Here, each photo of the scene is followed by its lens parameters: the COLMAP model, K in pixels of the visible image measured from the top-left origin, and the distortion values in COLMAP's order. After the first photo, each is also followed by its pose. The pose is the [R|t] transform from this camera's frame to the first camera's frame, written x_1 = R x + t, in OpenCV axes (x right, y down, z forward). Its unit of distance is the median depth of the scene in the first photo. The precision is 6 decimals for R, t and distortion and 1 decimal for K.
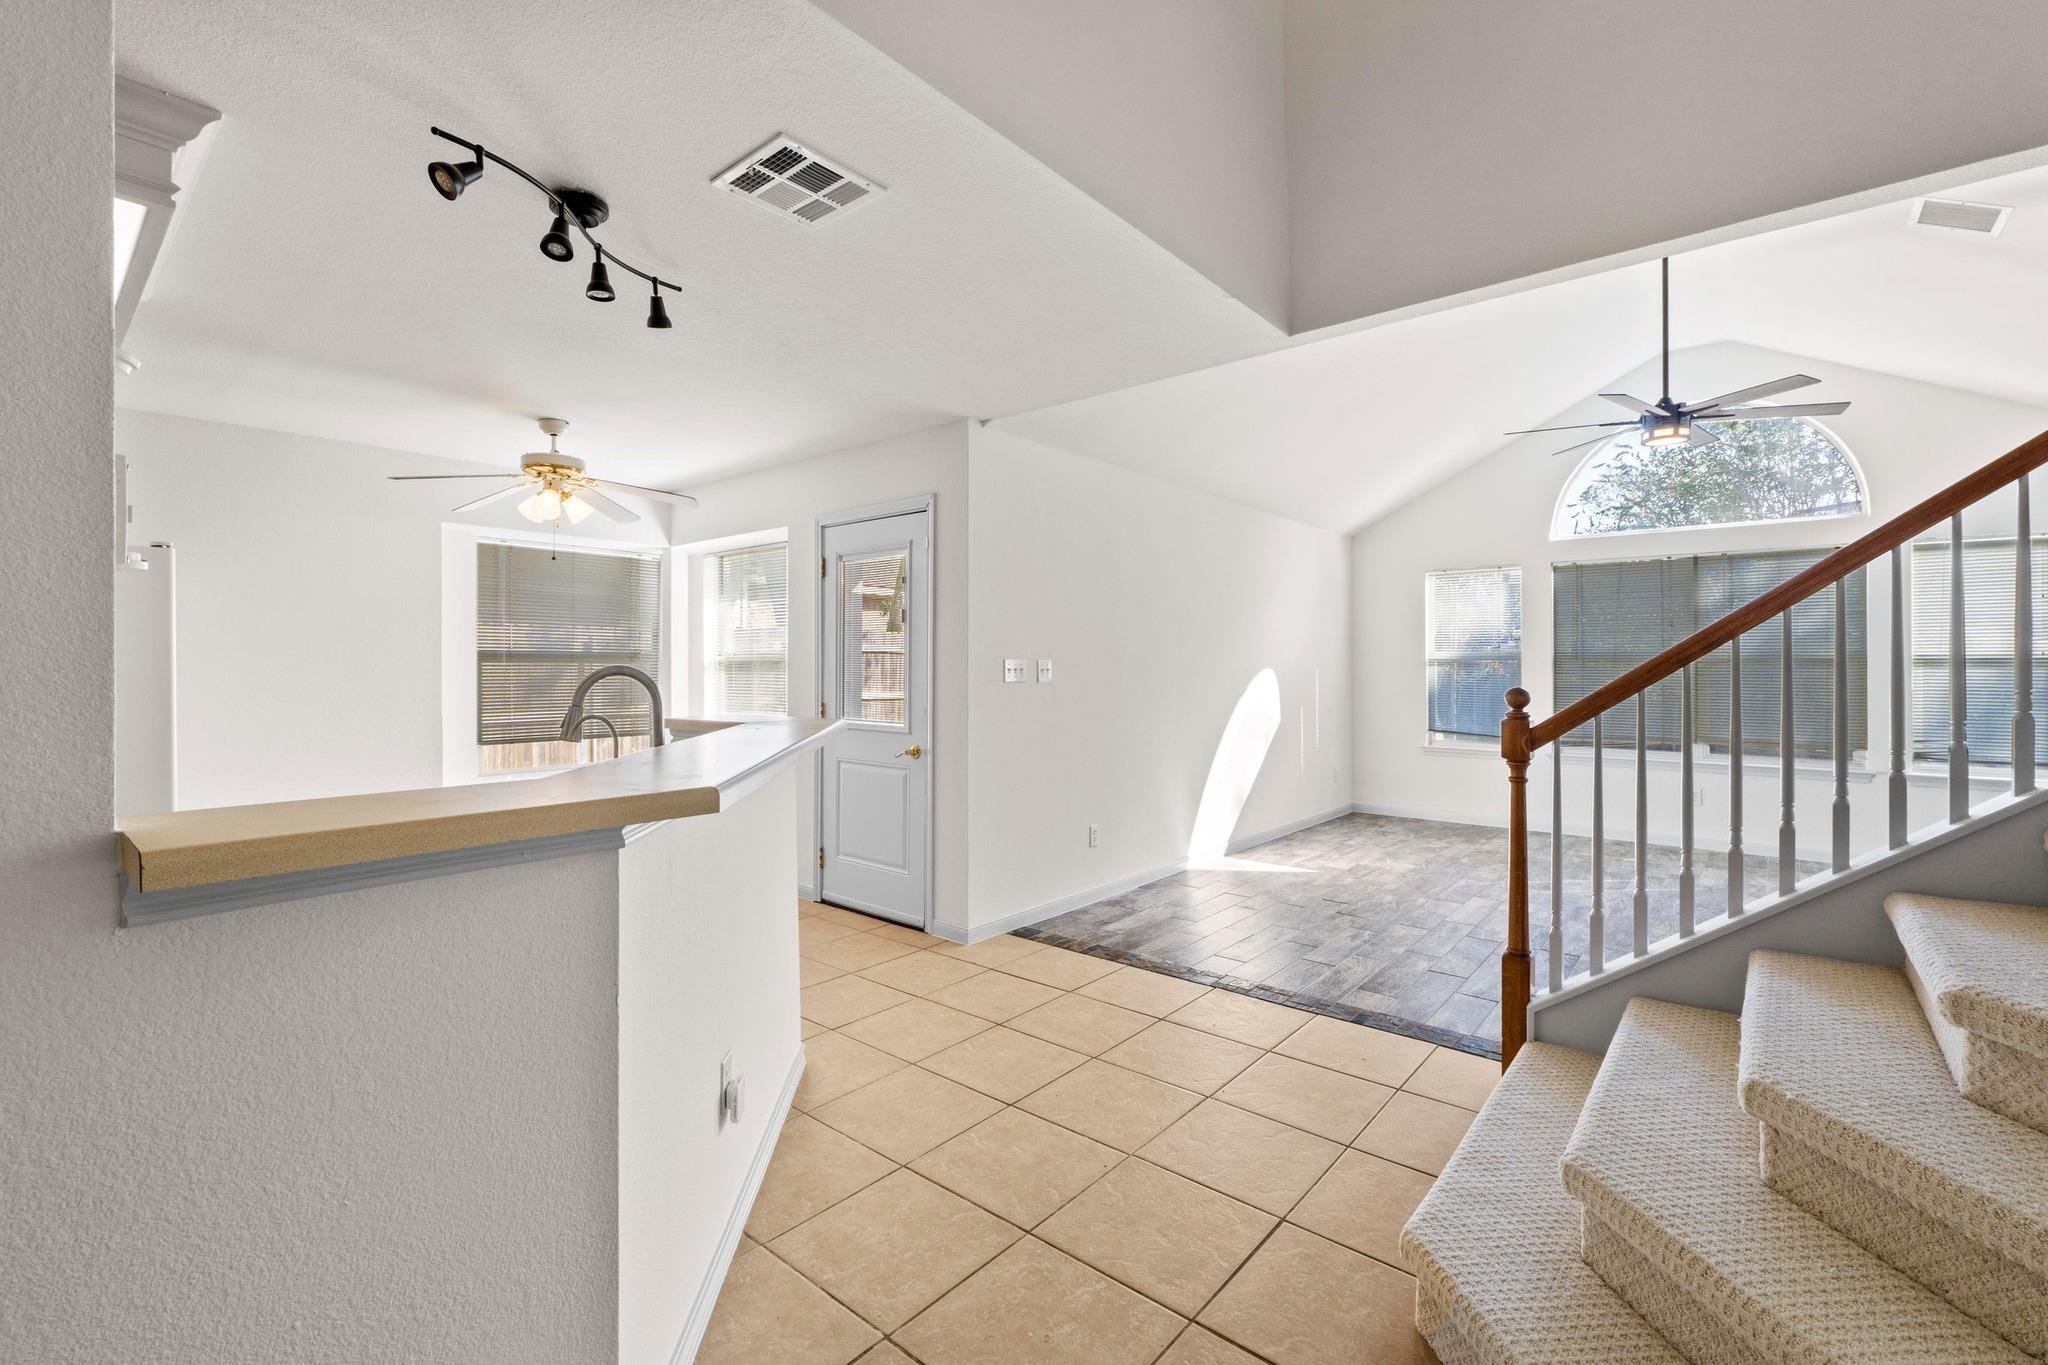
lens RADIAL K [[878.0, 0, 1024.2], [0, 878.0, 668.5], [0, 0, 1]] dist [-0.012963, 0.002252]
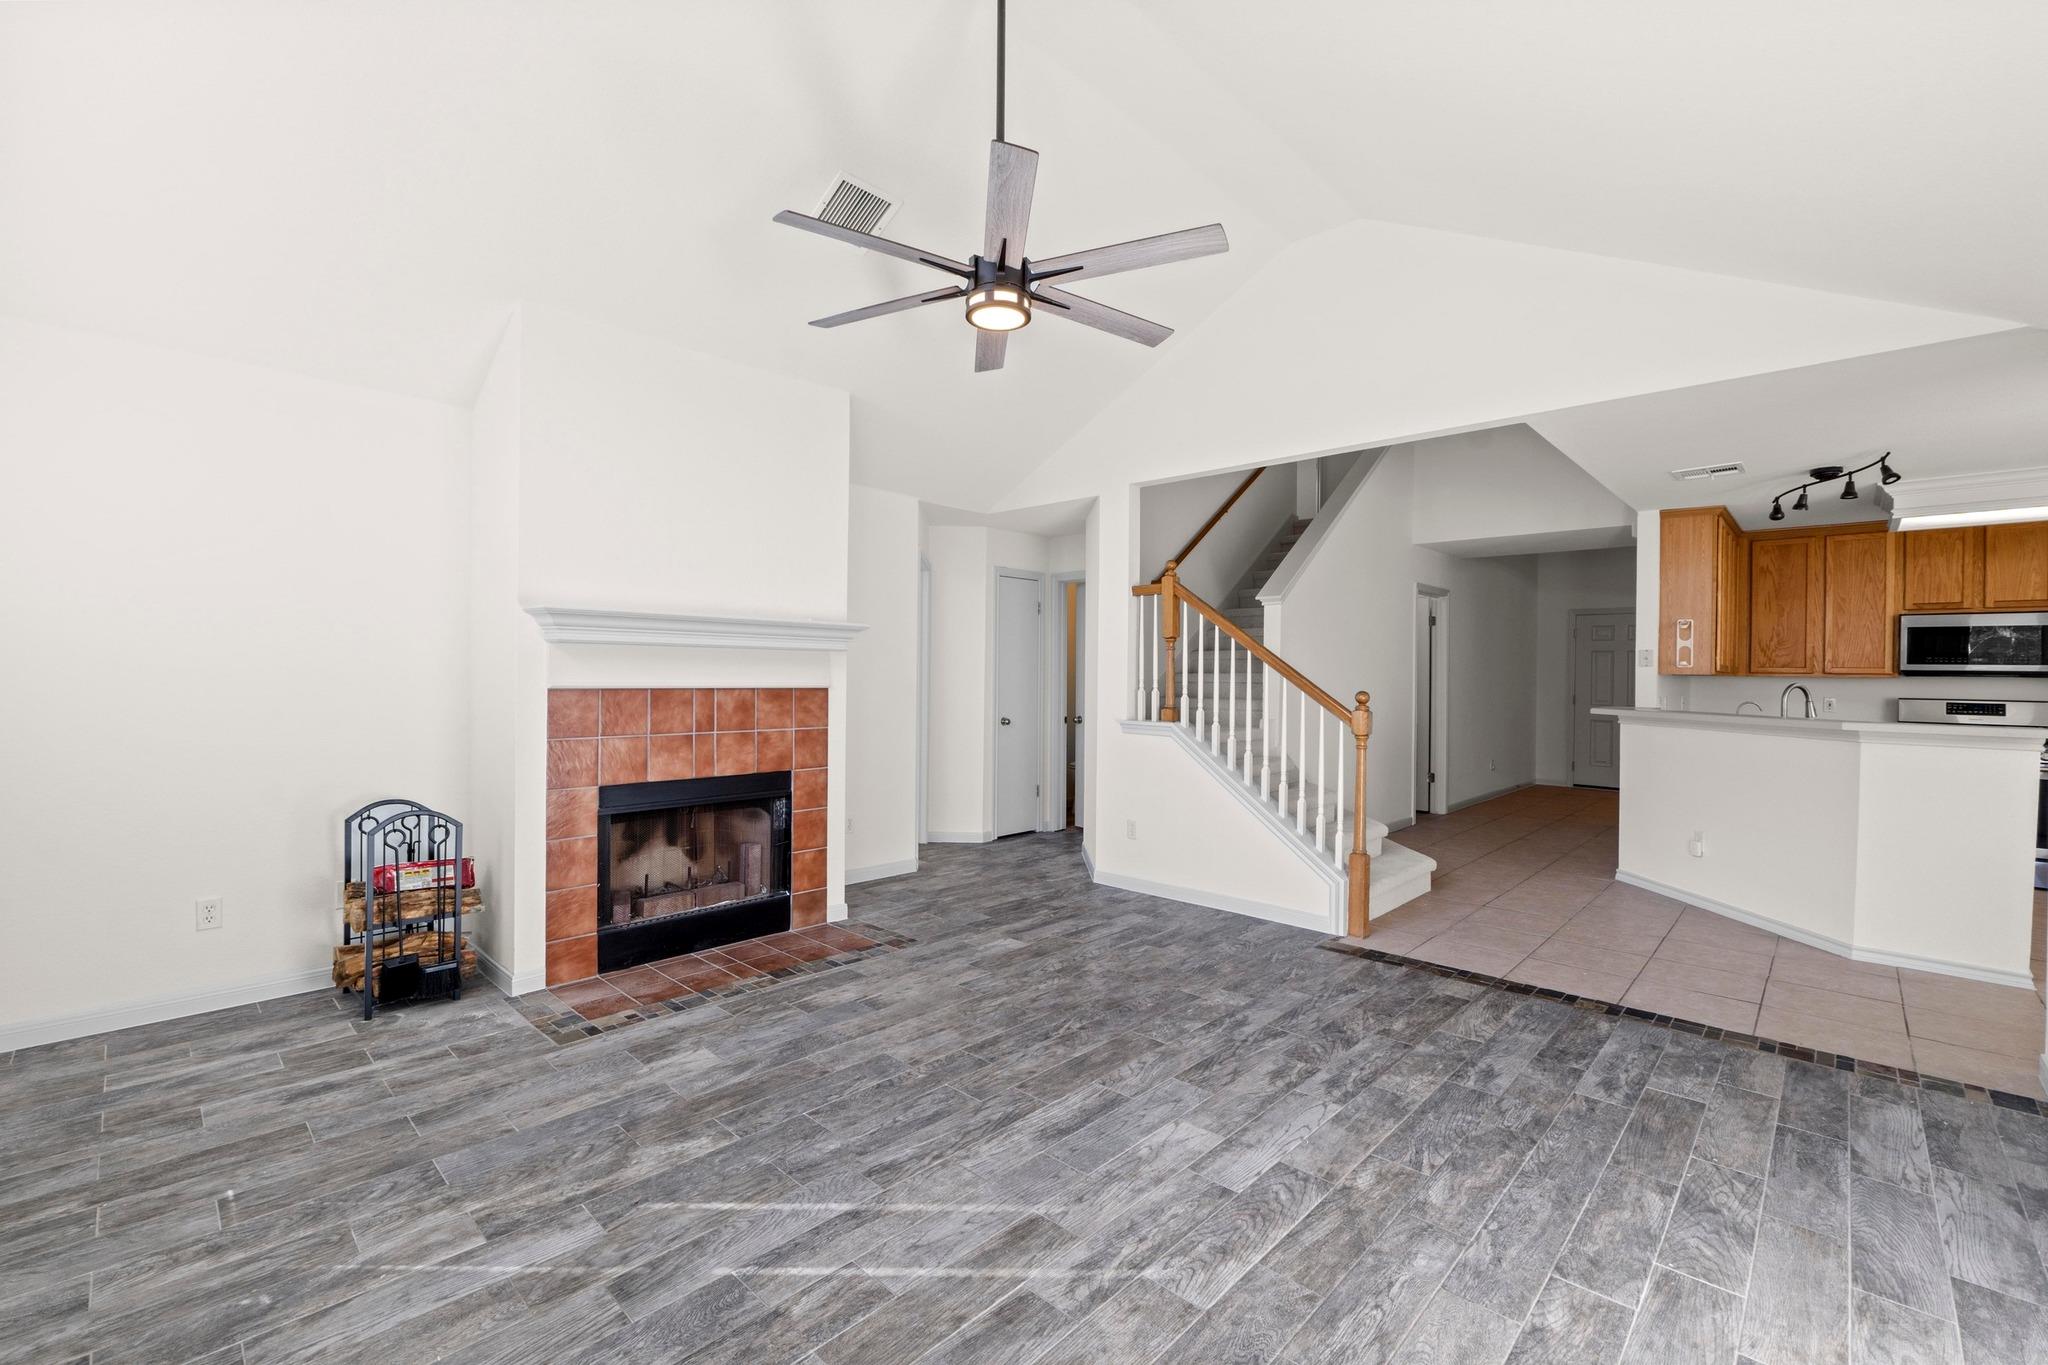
lens RADIAL K [[878.0, 0, 1022.9], [0, 878.0, 679.3], [0, 0, 1]] dist [-0.012963, 0.002252]
pose [[-0.998863, -0.012980, 0.045873, 0.731119], [-0.012667, 0.999895, 0.007097, -0.001040], [-0.045960, 0.006508, -0.998922, 1.735764]]
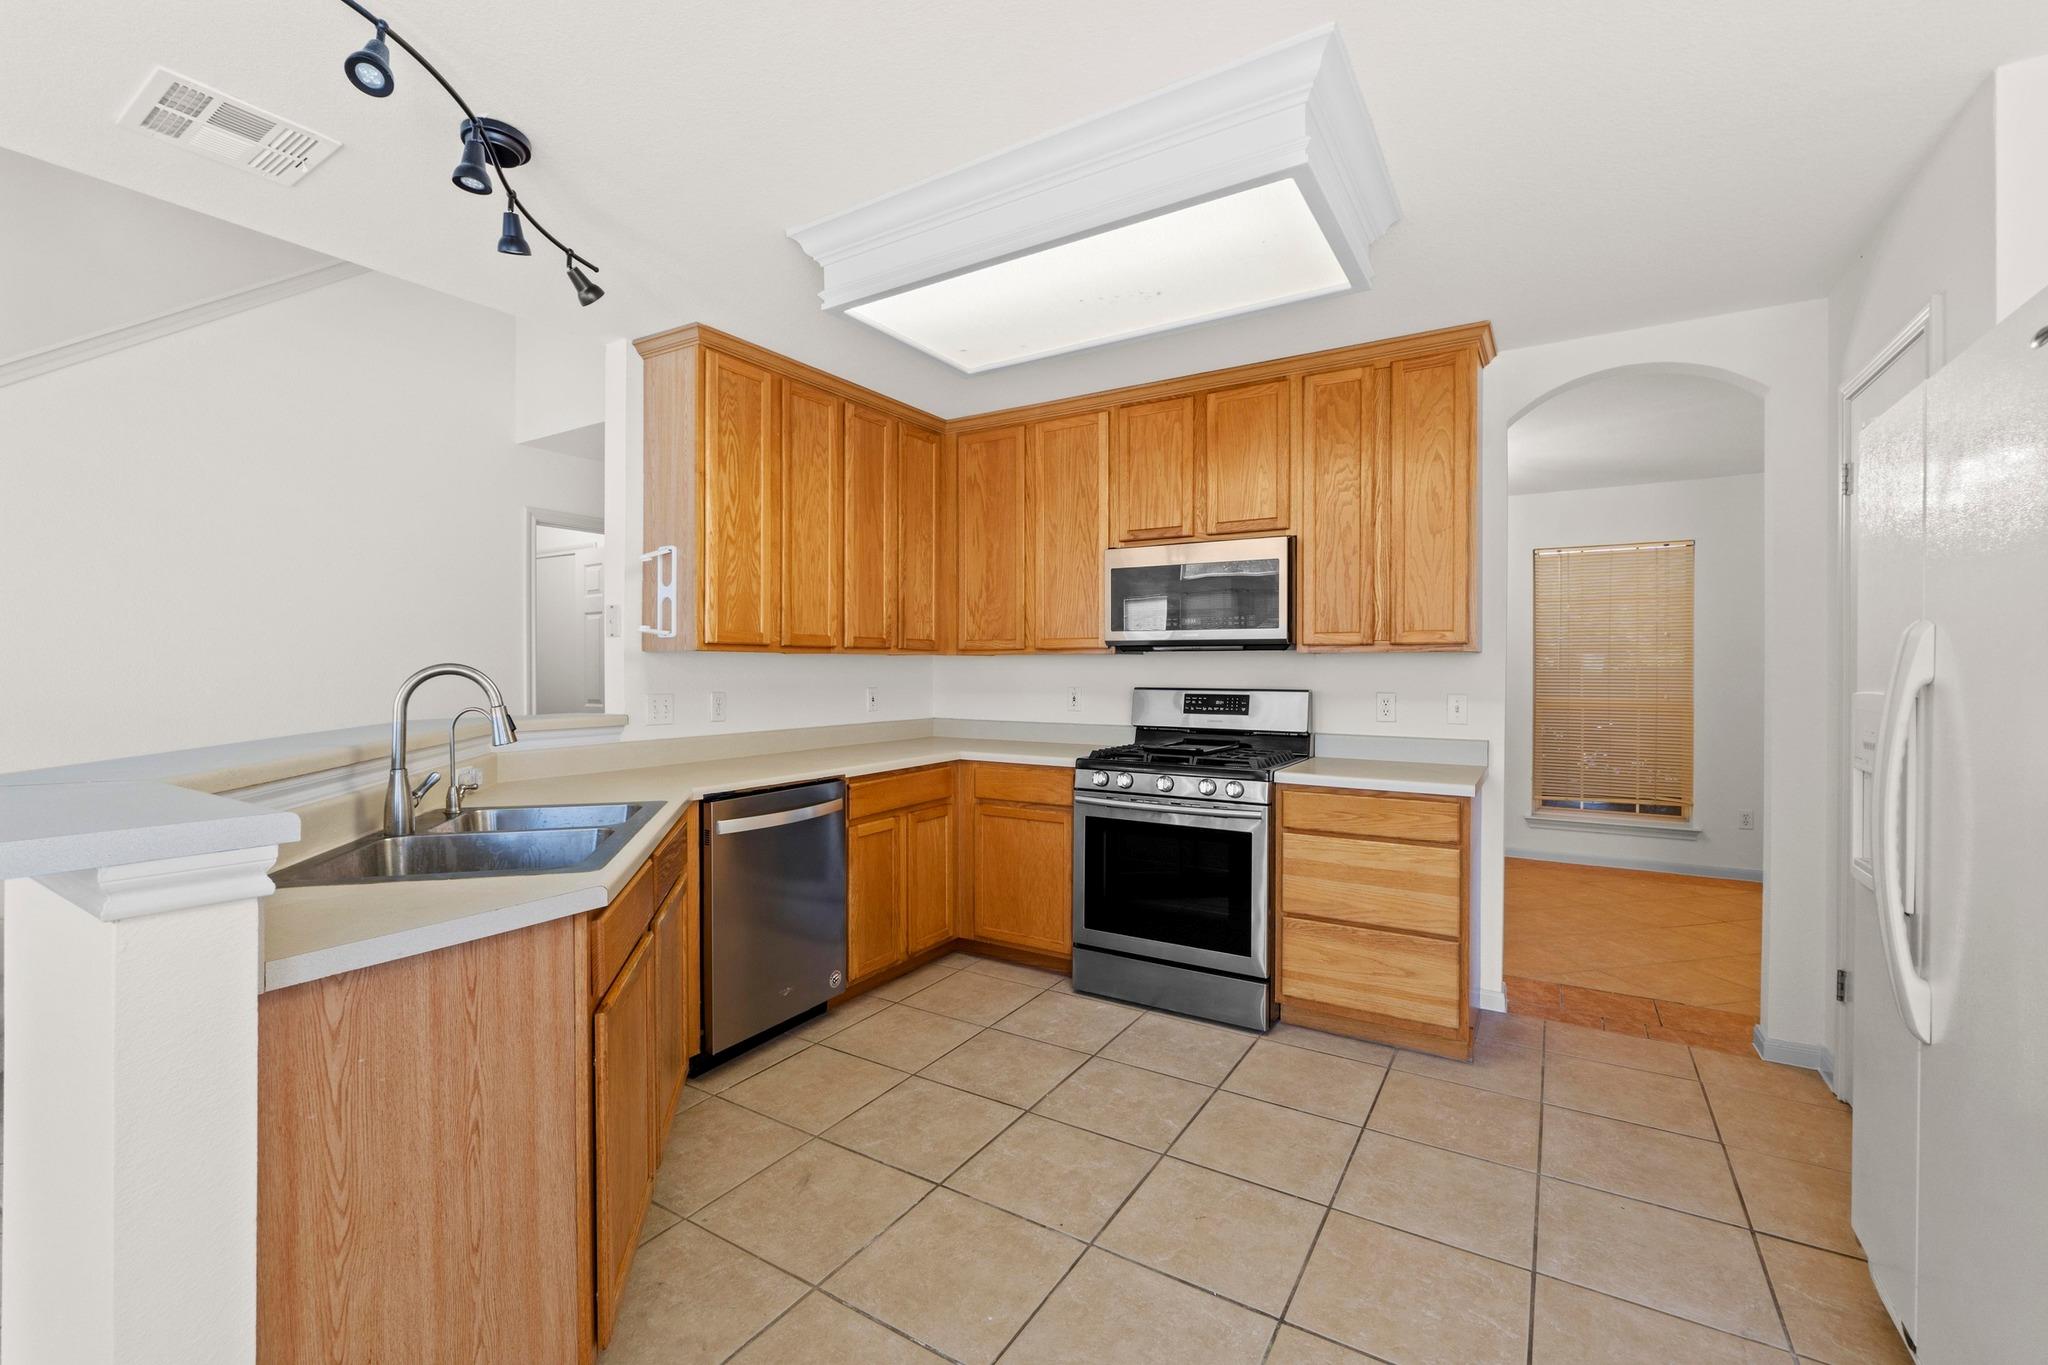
lens RADIAL K [[878.0, 0, 1024.5], [0, 878.0, 670.6], [0, 0, 1]] dist [-0.012963, 0.002252]
pose [[-0.985746, 0.000928, -0.168238, -0.467631], [0.000378, 0.999994, 0.003298, 0.001673], [0.168240, 0.003188, -0.985741, 1.050822]]
